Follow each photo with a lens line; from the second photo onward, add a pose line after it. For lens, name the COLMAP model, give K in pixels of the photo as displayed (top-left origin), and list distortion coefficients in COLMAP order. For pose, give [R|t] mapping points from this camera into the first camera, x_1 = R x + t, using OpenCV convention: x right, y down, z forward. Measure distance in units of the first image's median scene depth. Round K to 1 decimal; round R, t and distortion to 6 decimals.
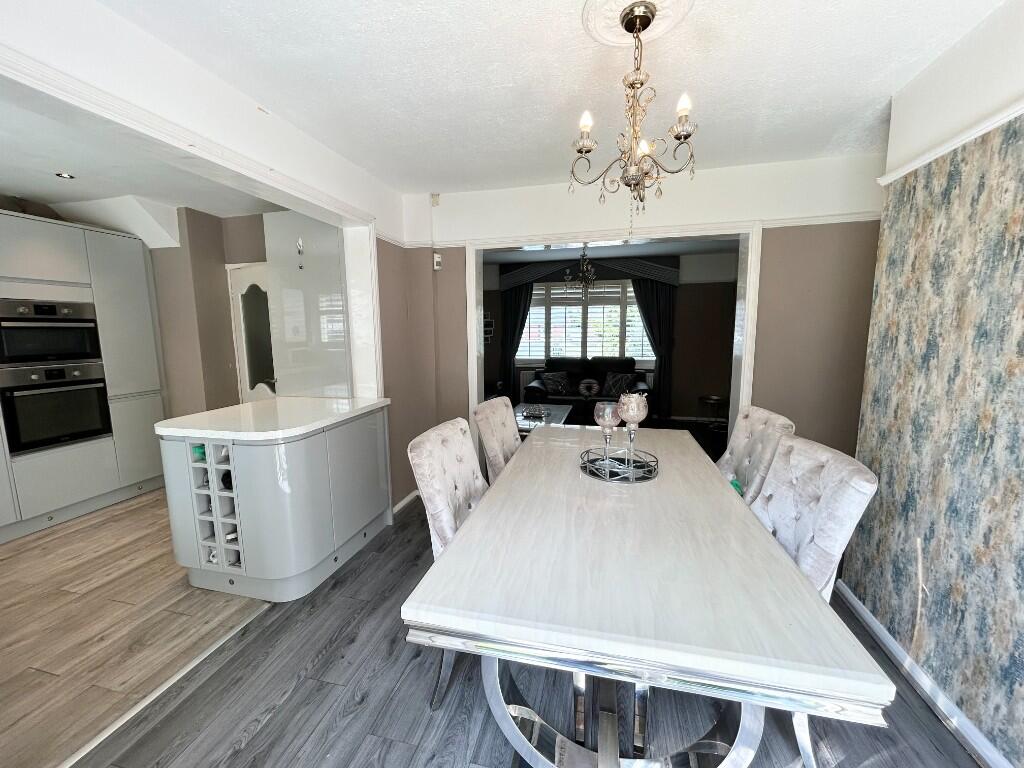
lens RADIAL K [[411.7, 0, 507.7], [0, 411.7, 381.8], [0, 0, 1]] dist [-0.001537, -0.000136]
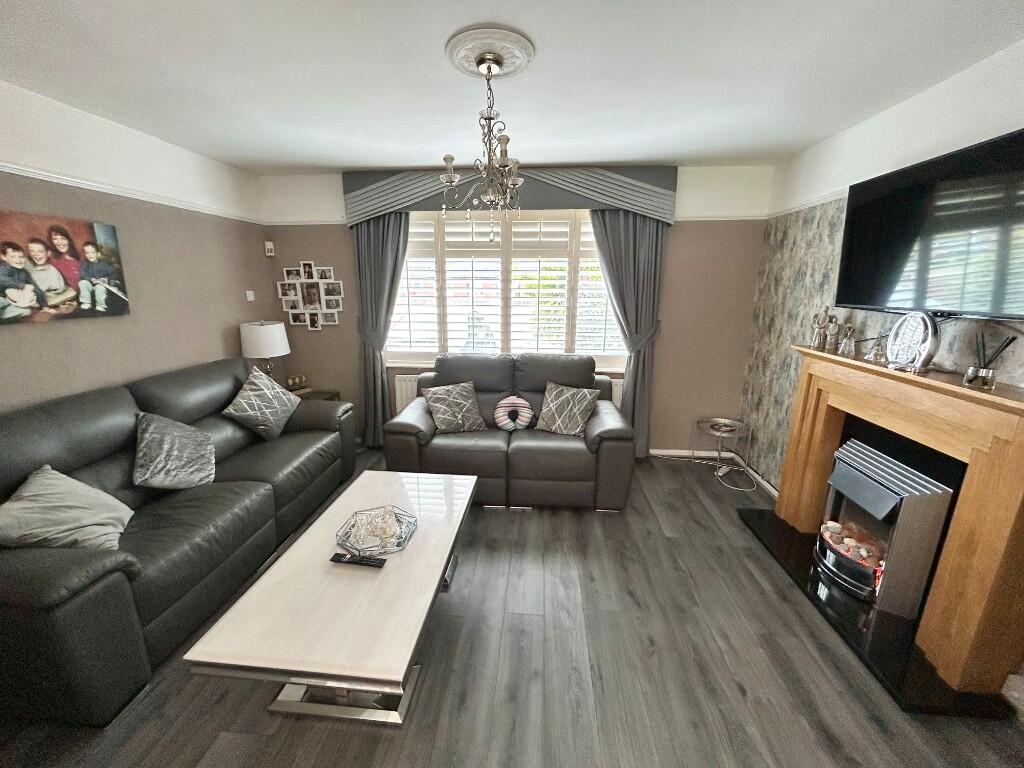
lens RADIAL K [[411.7, 0, 507.7], [0, 411.7, 381.8], [0, 0, 1]] dist [-0.001537, -0.000136]
pose [[0.987714, -0.028537, 0.153643, 0.103513], [0.009807, 0.992566, 0.121310, -0.089572], [-0.155963, -0.118312, 0.980652, 0.456787]]
